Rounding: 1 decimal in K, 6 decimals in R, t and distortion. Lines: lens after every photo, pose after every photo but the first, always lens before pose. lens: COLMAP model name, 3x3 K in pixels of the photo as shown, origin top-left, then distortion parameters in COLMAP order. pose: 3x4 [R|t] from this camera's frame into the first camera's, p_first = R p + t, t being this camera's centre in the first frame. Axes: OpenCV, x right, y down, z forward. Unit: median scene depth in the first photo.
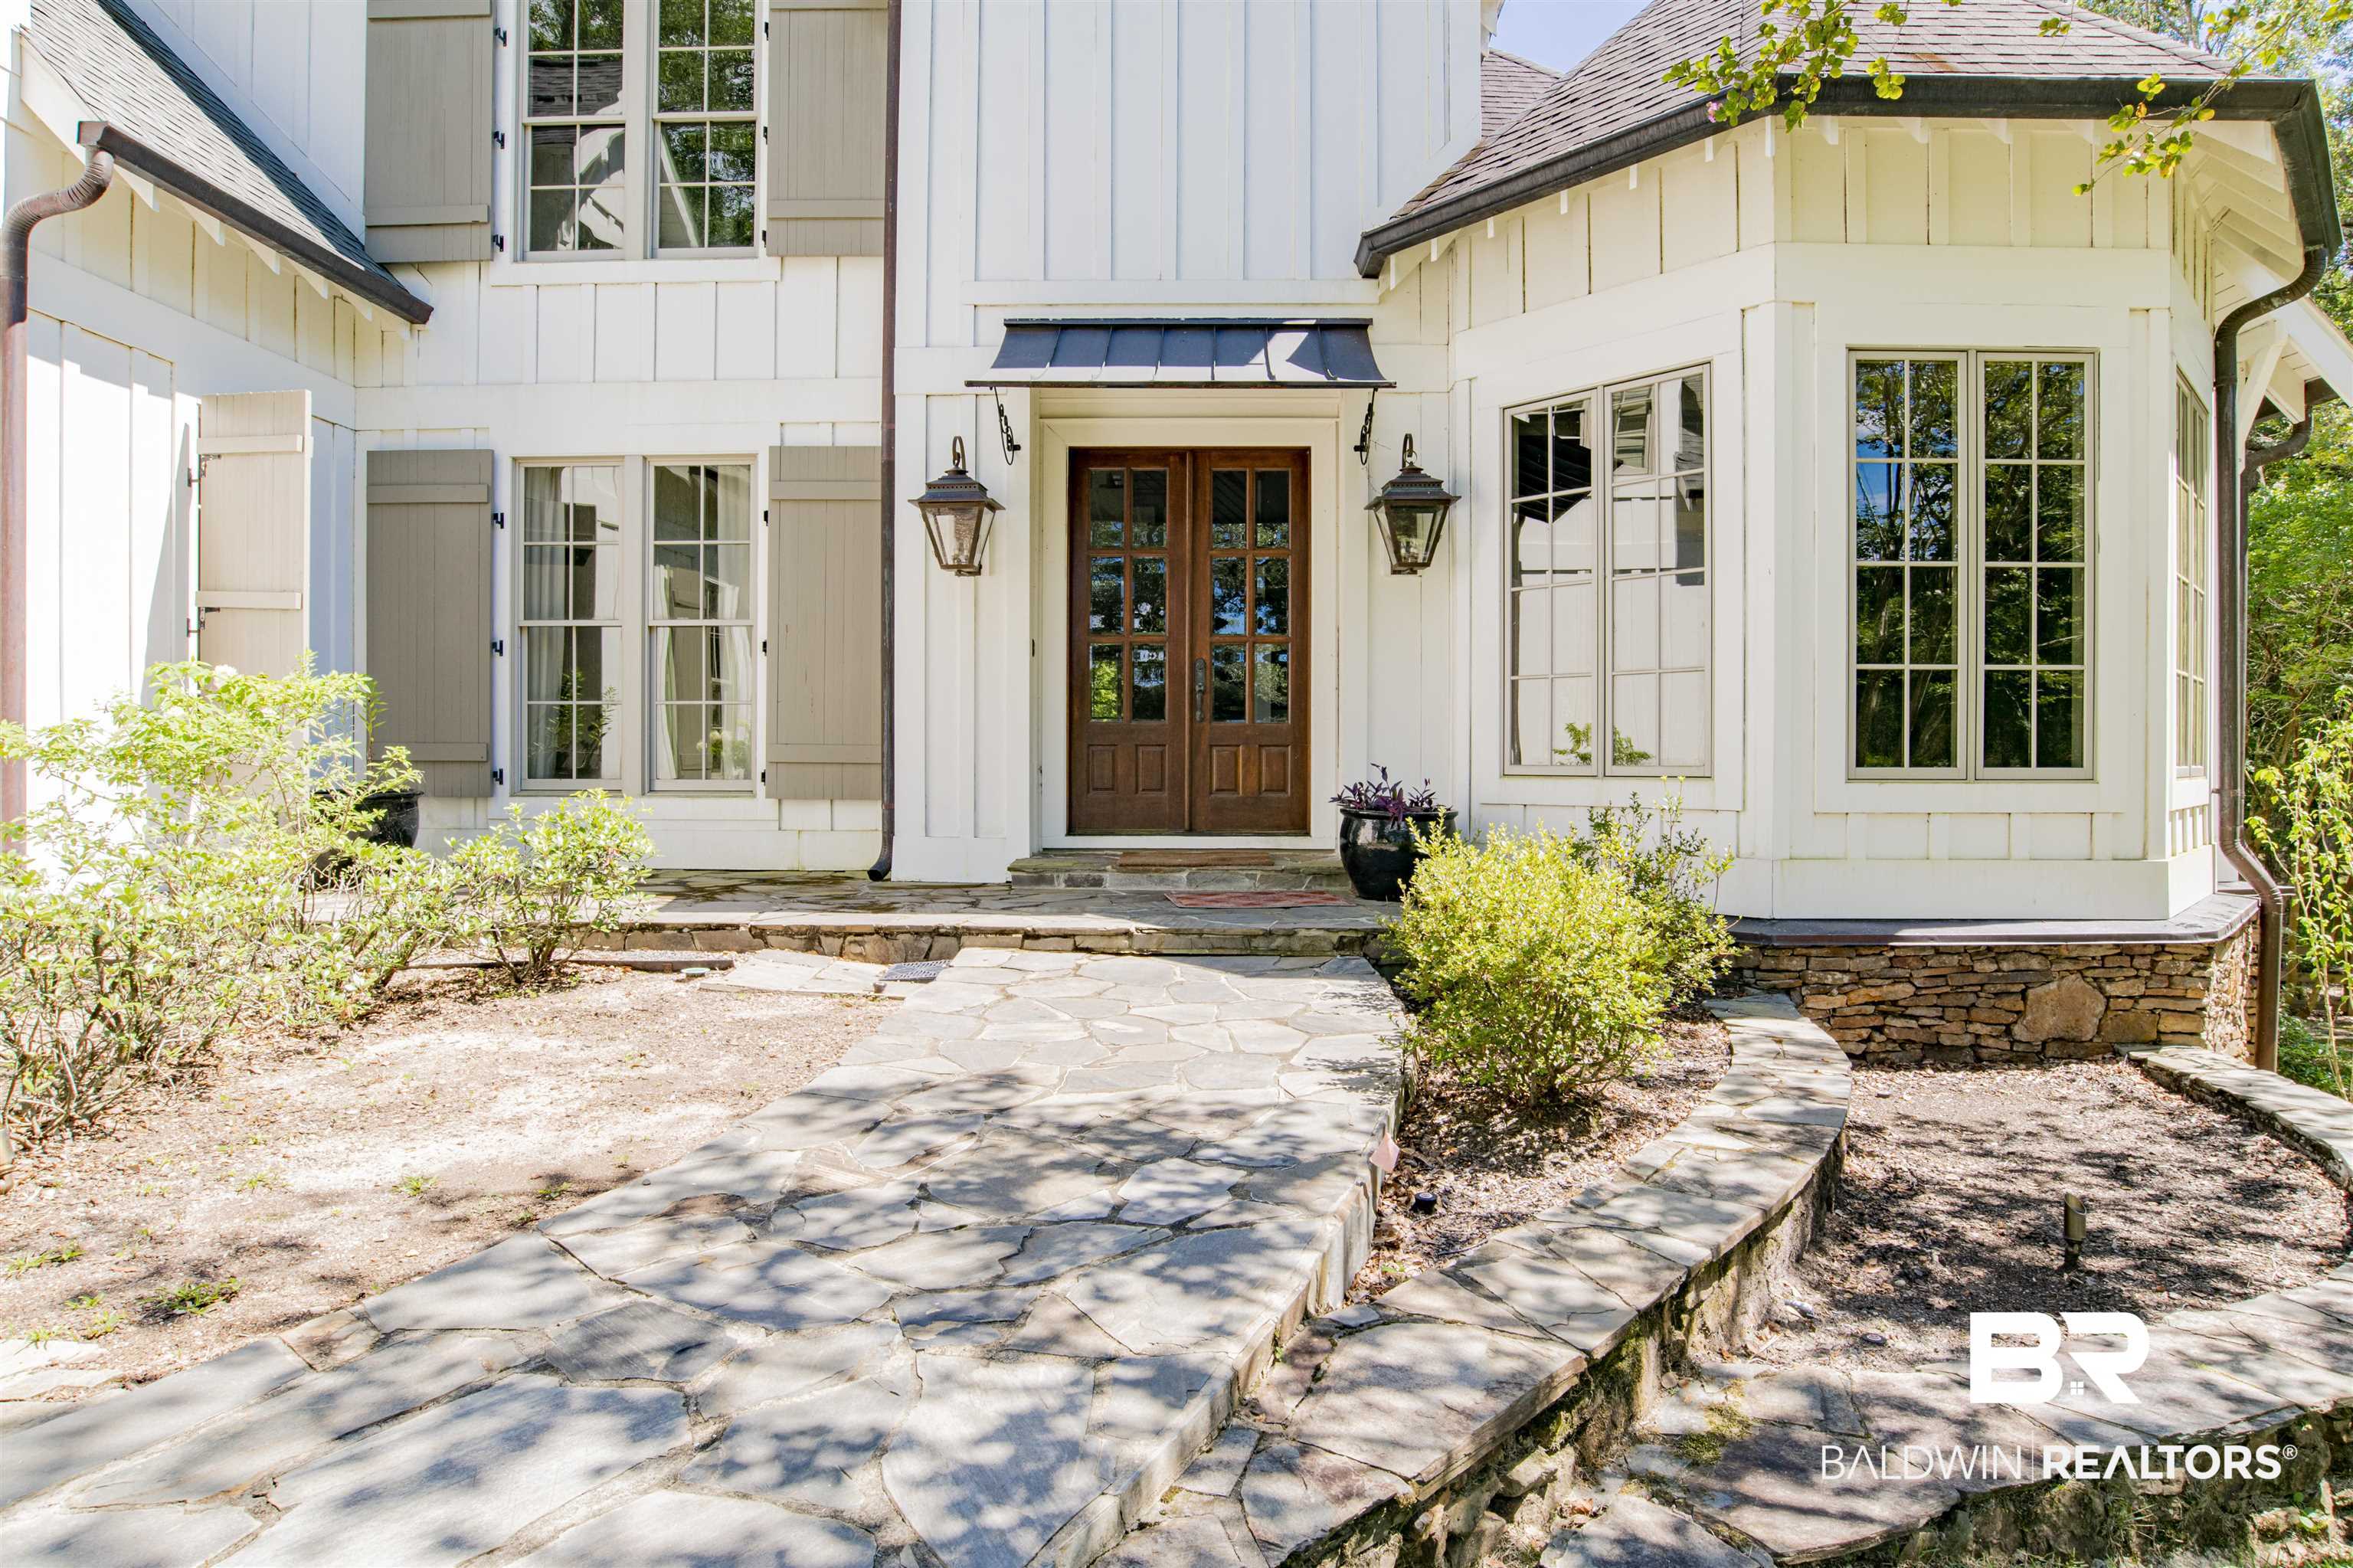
lens RADIAL K [[1272.4, 0, 1176.5], [0, 1272.4, 784.0], [0, 0, 1]] dist [-0.031347, 0.000520]
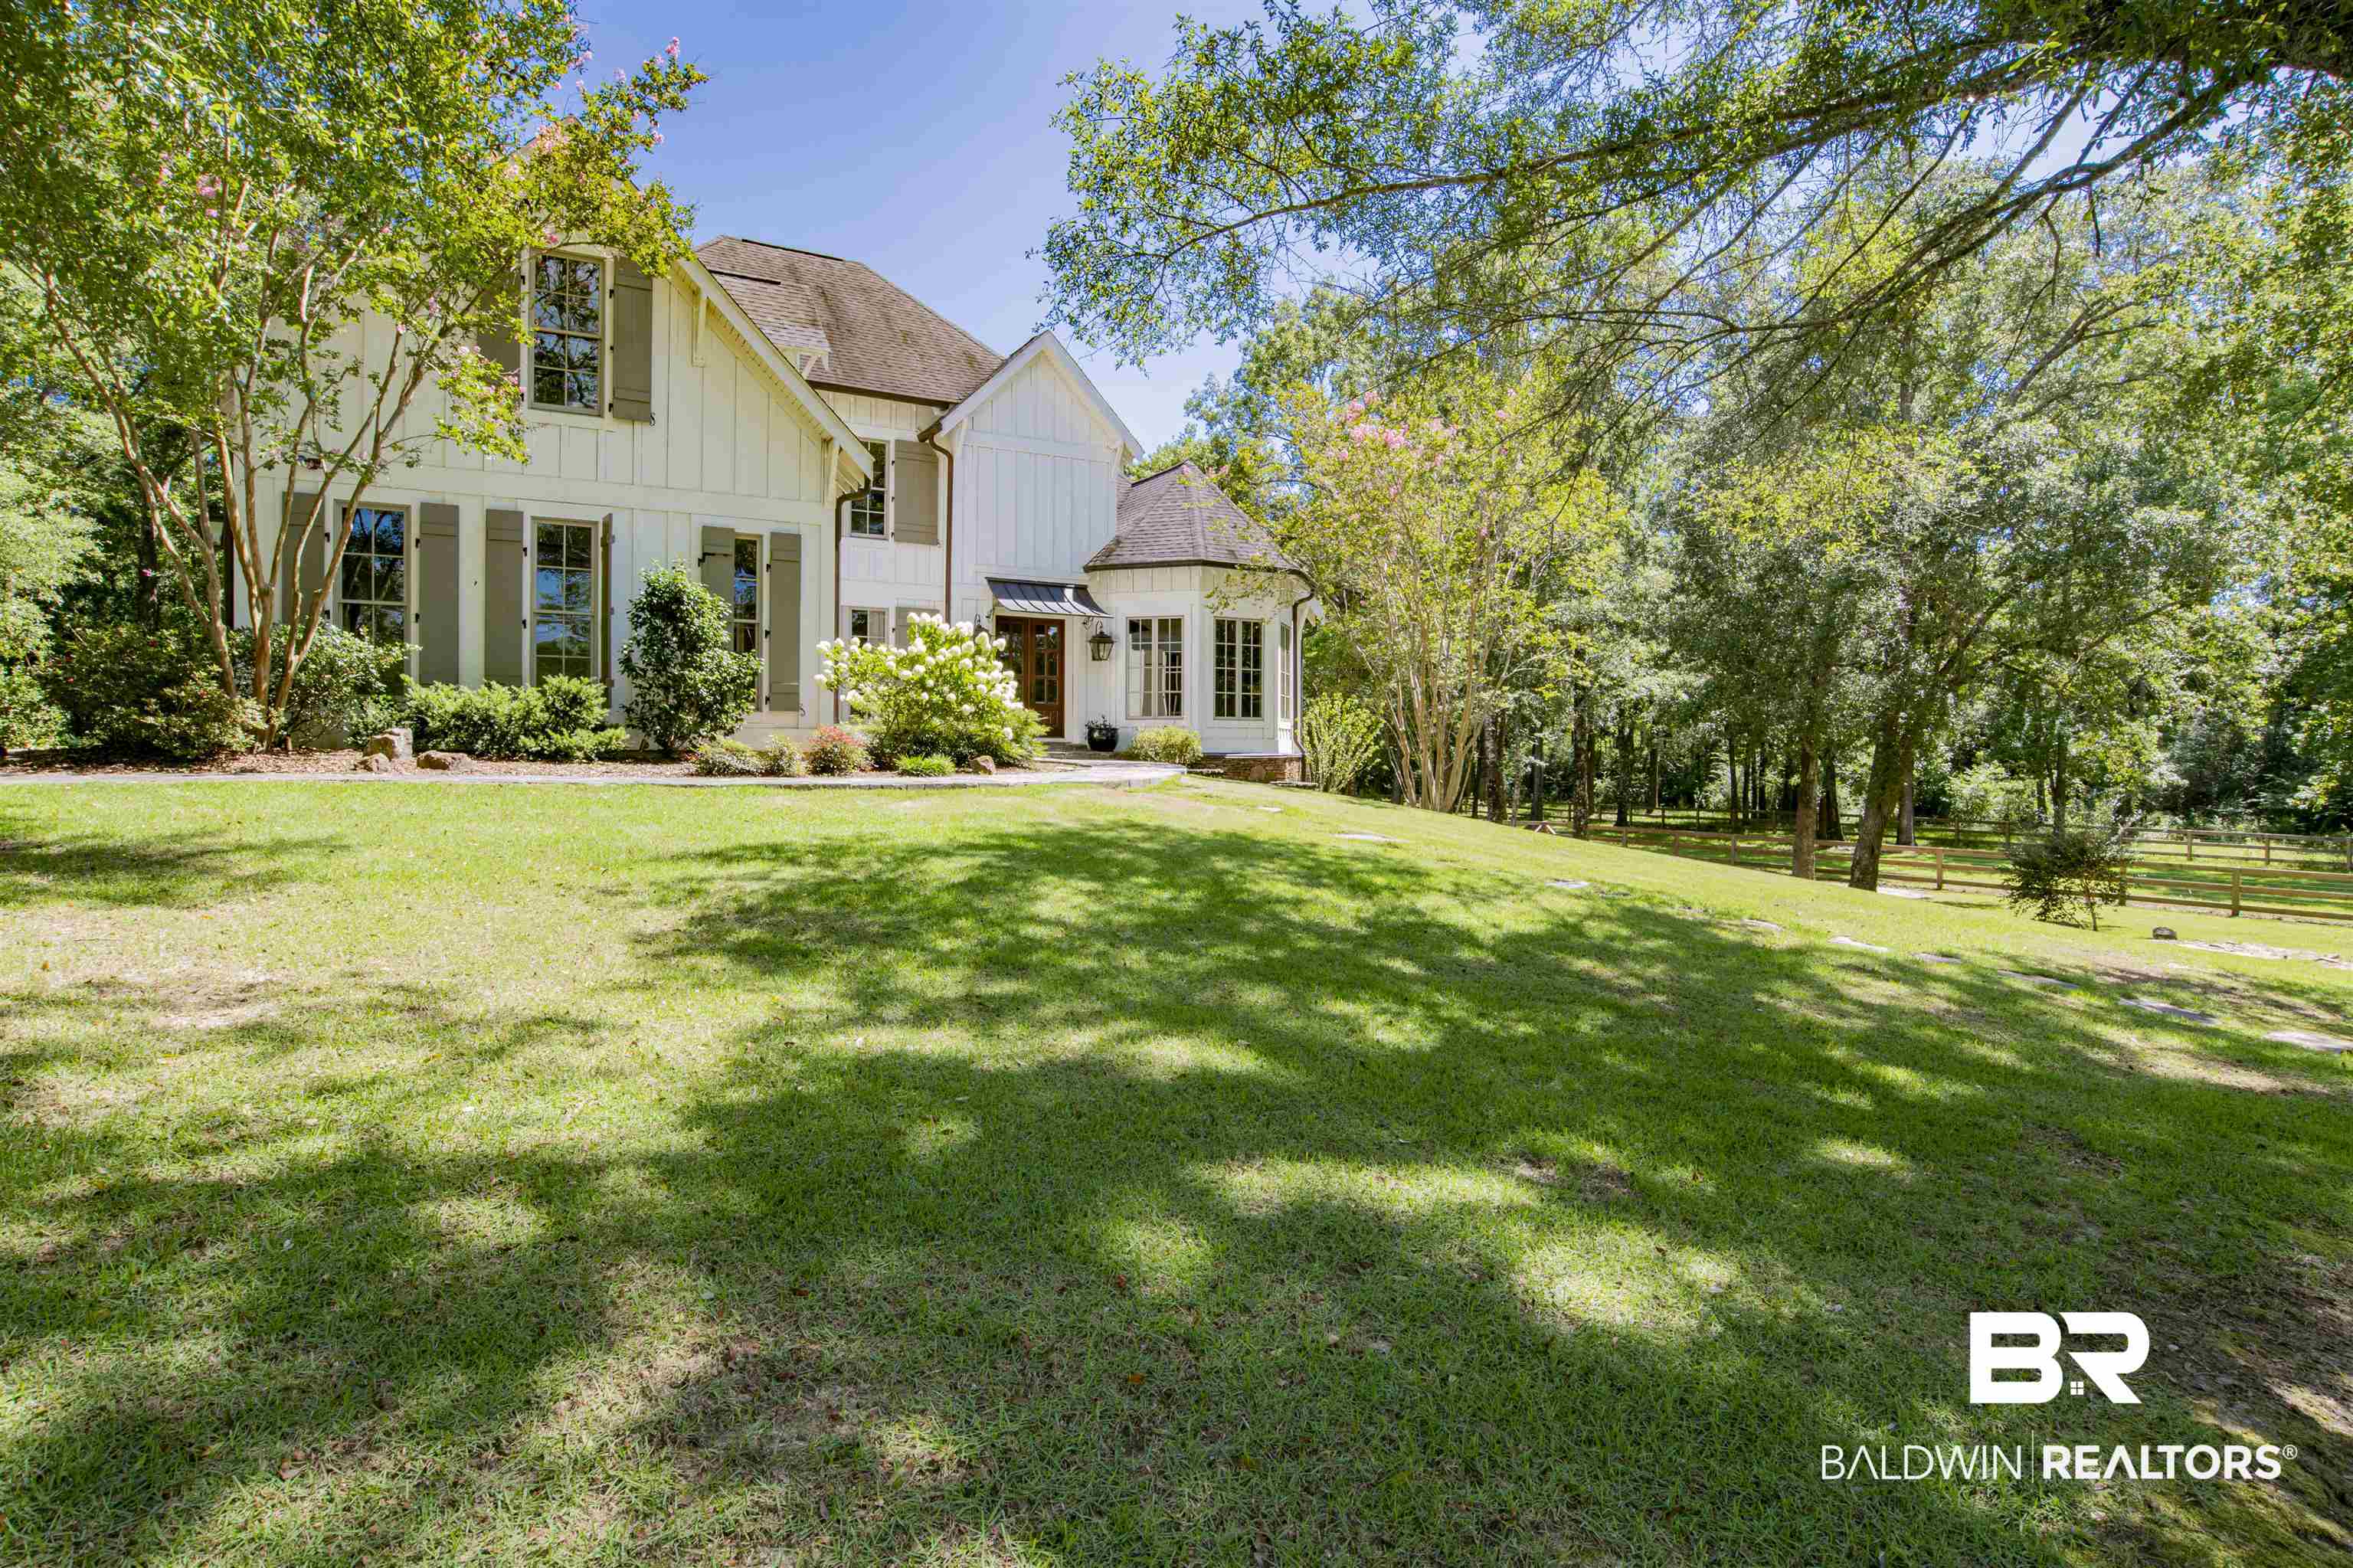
lens RADIAL K [[1261.4, 0, 1175.1], [0, 1261.4, 755.4], [0, 0, 1]] dist [0.001594, 0.000365]
pose [[0.865369, -0.002401, 0.501130, -1.374506], [0.003764, 0.999991, -0.001709, 0.099817], [-0.501121, 0.003365, 0.865370, -2.097838]]
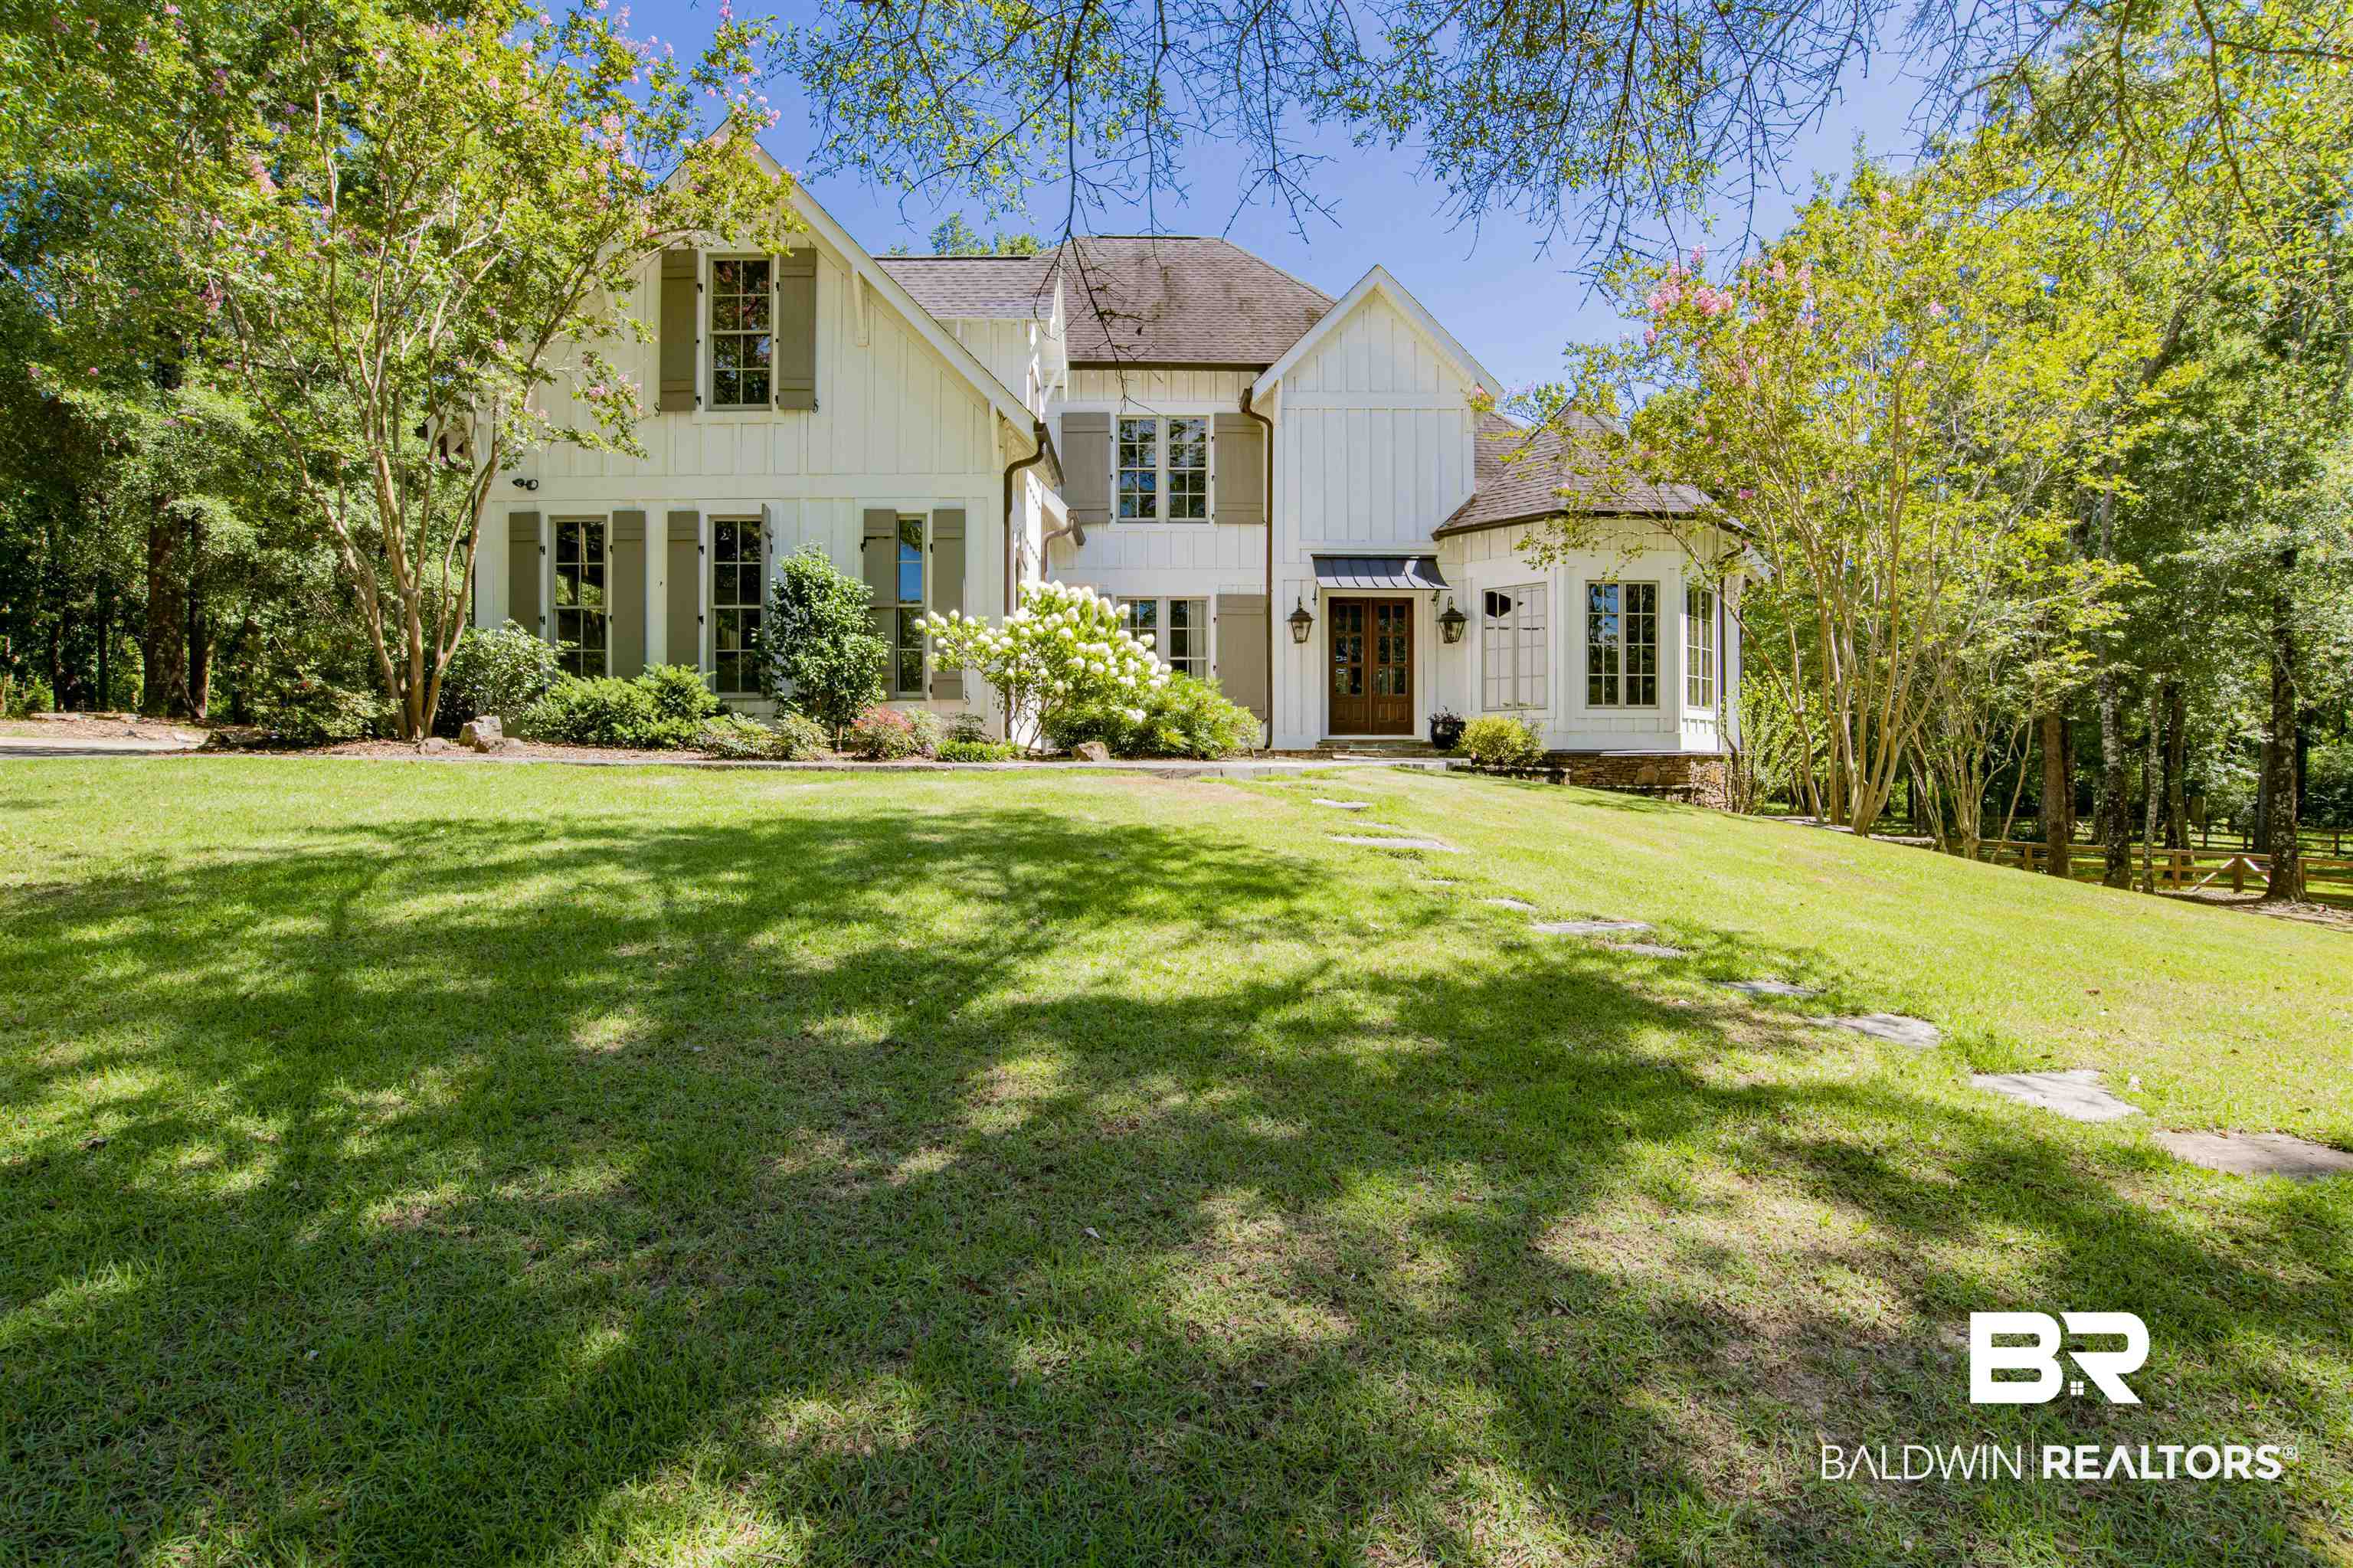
lens RADIAL K [[1276.6, 0, 1176.5], [0, 1276.6, 784.0], [0, 0, 1]] dist [-0.029965, 0.000315]
pose [[0.999166, -0.007307, 0.040173, -0.578330], [0.007228, 0.999972, 0.002109, 0.151575], [-0.040187, -0.001816, 0.999191, -1.946539]]
